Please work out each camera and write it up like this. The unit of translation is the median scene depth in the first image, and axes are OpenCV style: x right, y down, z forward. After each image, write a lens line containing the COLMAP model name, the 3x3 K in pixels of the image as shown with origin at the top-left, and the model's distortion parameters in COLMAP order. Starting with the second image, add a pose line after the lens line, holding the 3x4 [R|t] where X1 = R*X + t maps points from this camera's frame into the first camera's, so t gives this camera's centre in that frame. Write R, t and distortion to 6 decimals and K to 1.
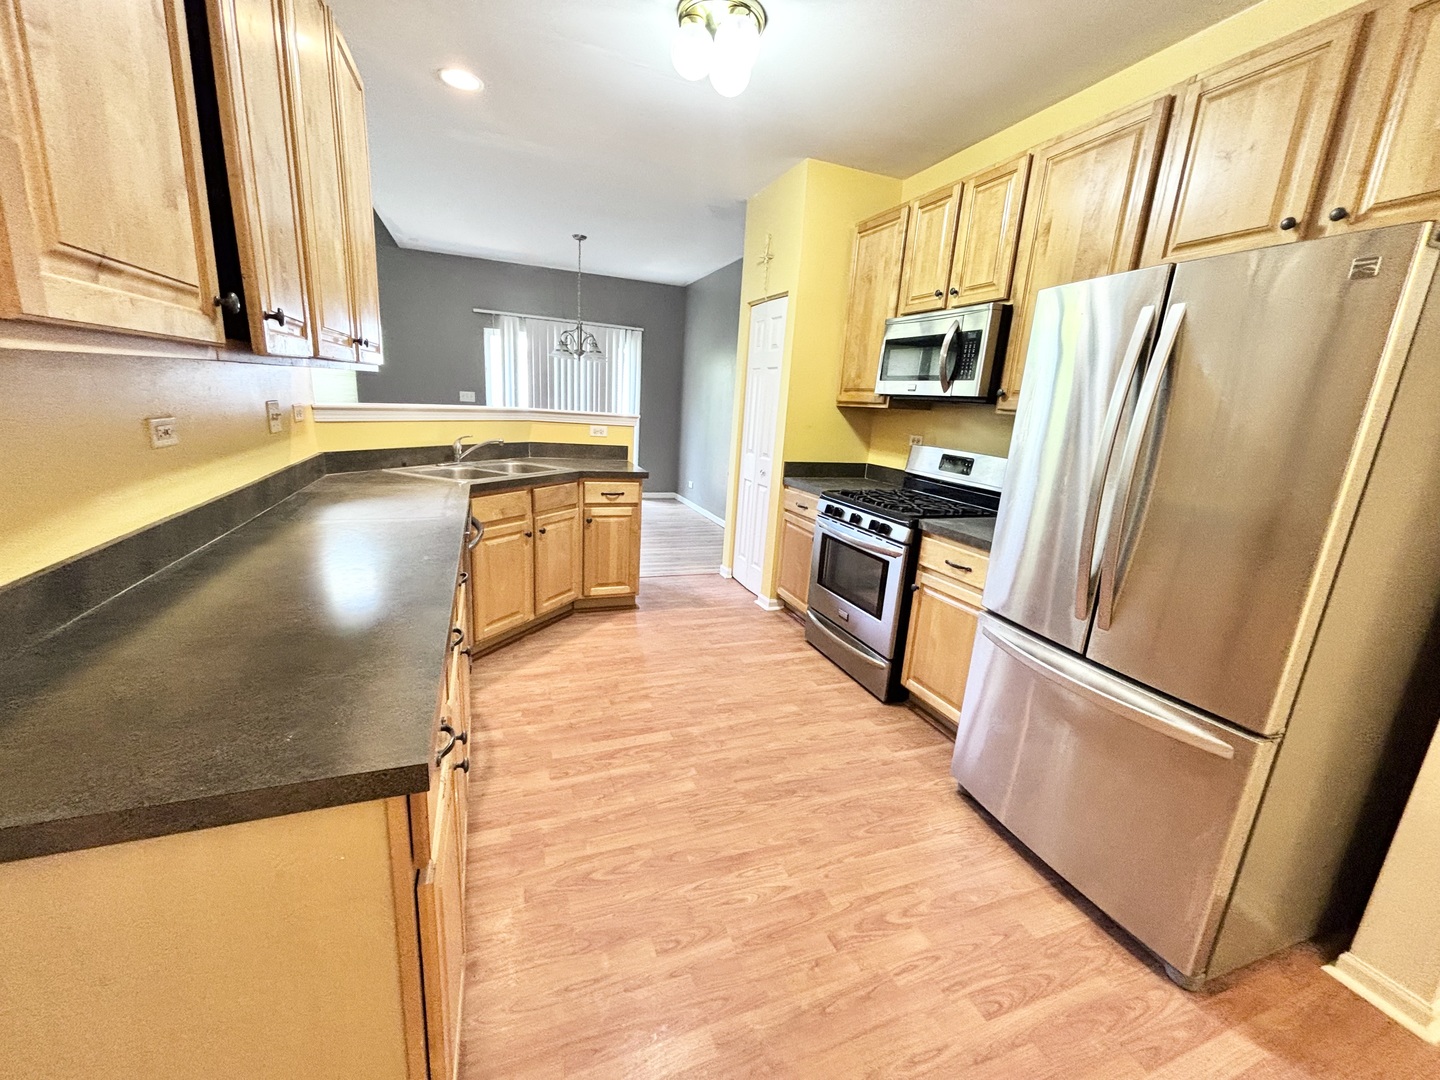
lens RADIAL K [[578.6, 0, 714.2], [0, 578.6, 538.4], [0, 0, 1]] dist [-0.001192, 0.001334]
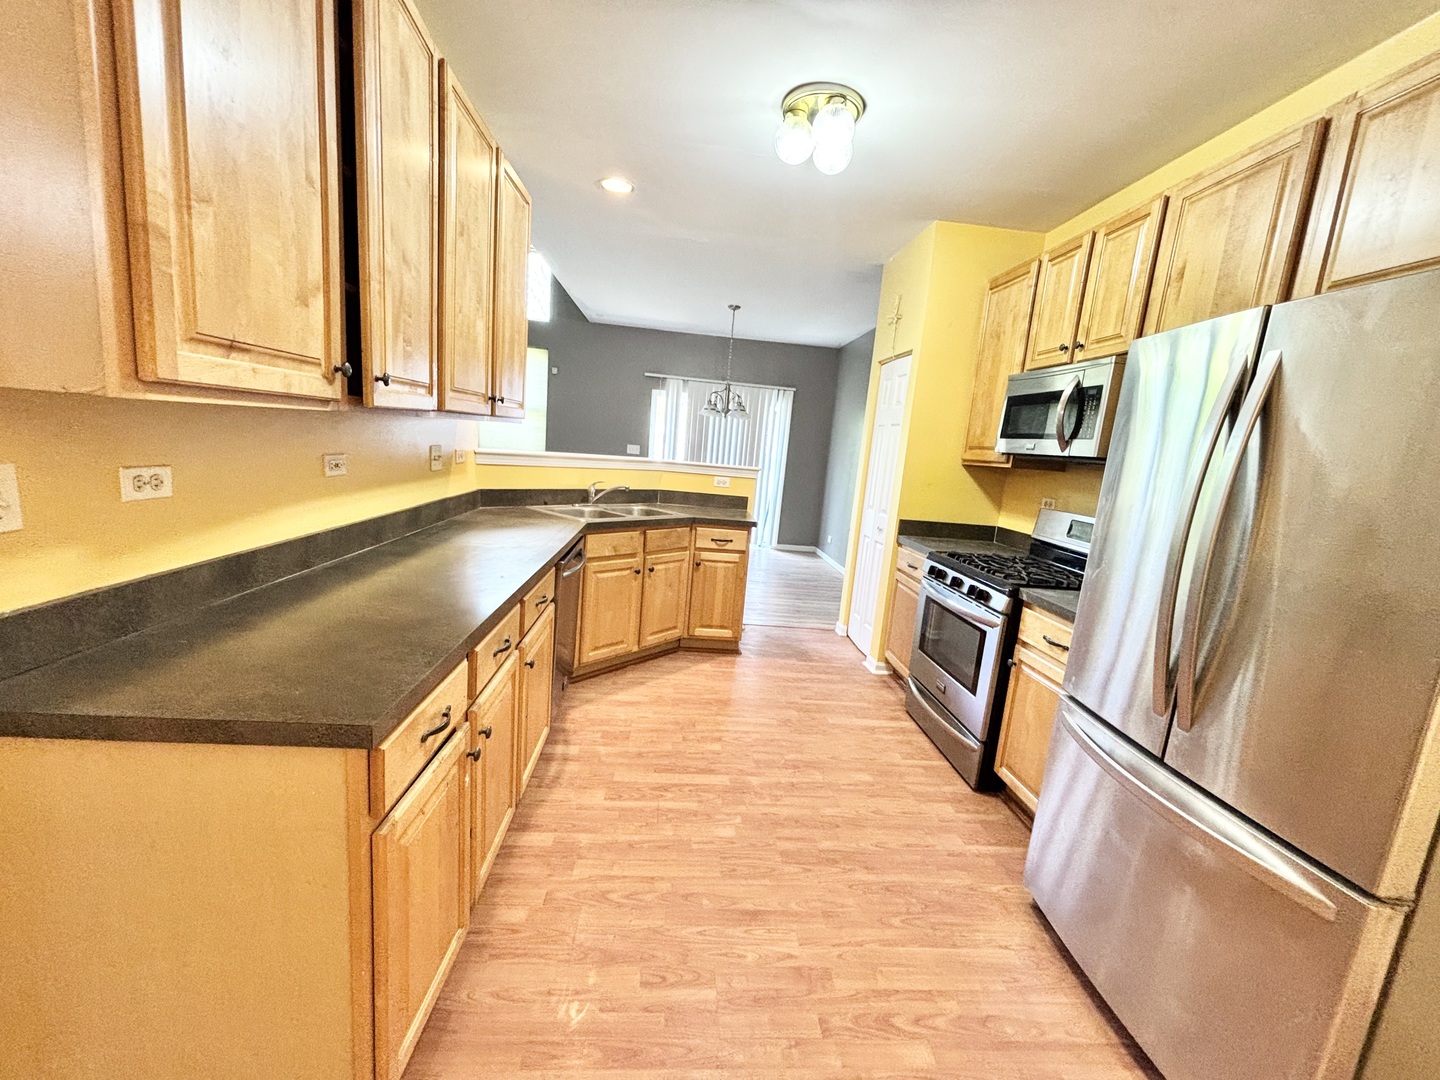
lens RADIAL K [[578.6, 0, 720.2], [0, 578.6, 538.8], [0, 0, 1]] dist [-0.001192, 0.001334]
pose [[0.957061, 0.064381, -0.282646, 0.164890], [-0.090698, 0.992577, -0.081022, 0.007312], [0.275331, 0.103179, 0.955796, -0.007212]]
